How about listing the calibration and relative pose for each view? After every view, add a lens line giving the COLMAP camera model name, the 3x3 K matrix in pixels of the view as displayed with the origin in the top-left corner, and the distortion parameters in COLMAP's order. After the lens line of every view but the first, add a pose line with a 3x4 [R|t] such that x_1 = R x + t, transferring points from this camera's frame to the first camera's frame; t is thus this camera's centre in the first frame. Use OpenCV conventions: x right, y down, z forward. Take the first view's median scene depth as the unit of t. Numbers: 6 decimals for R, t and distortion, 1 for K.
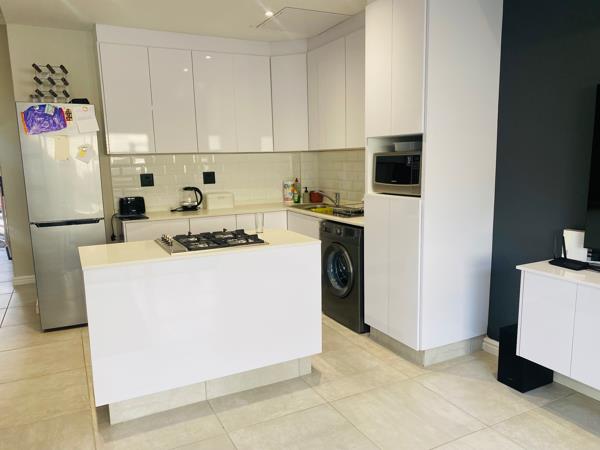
lens RADIAL K [[458.3, 0, 300.3], [0, 458.3, 229.0], [0, 0, 1]] dist [0.033232, -0.047897]
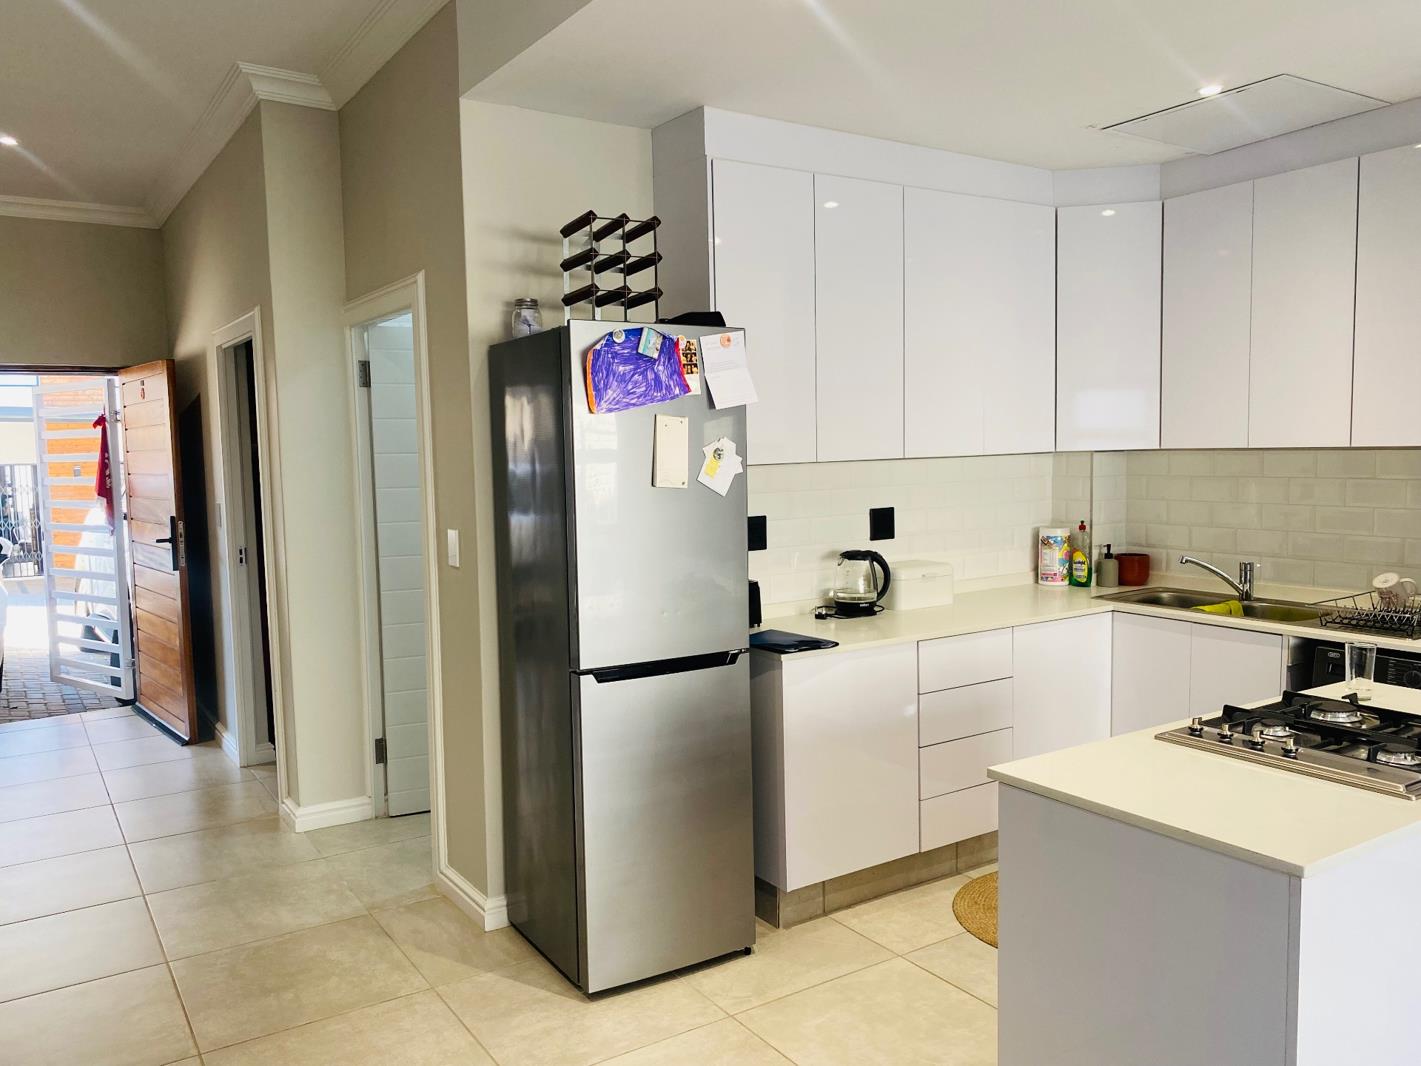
lens RADIAL K [[1085.3, 0, 691.4], [0, 1085.3, 535.0], [0, 0, 1]] dist [0.033232, -0.047897]
pose [[0.996212, -0.007357, 0.086648, -0.596928], [0.013816, 0.997150, -0.074175, -0.054919], [-0.085855, 0.075091, 0.993474, 0.202045]]
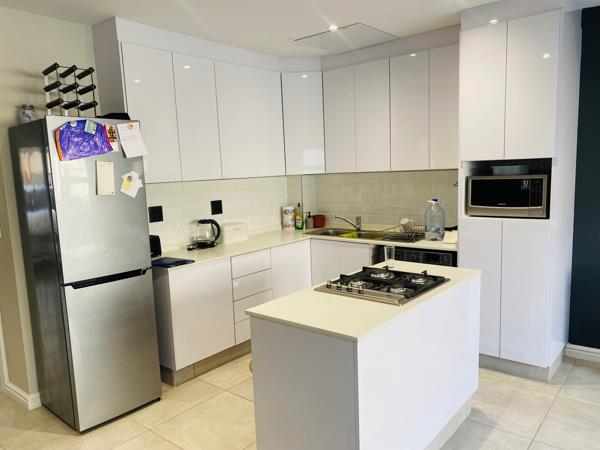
lens RADIAL K [[458.3, 0, 298.3], [0, 458.3, 229.5], [0, 0, 1]] dist [0.033232, -0.047897]
pose [[0.921895, -0.065351, 0.381889, -0.540711], [0.078827, 0.996693, -0.019732, -0.057037], [-0.379336, 0.048294, 0.923998, 0.210015]]
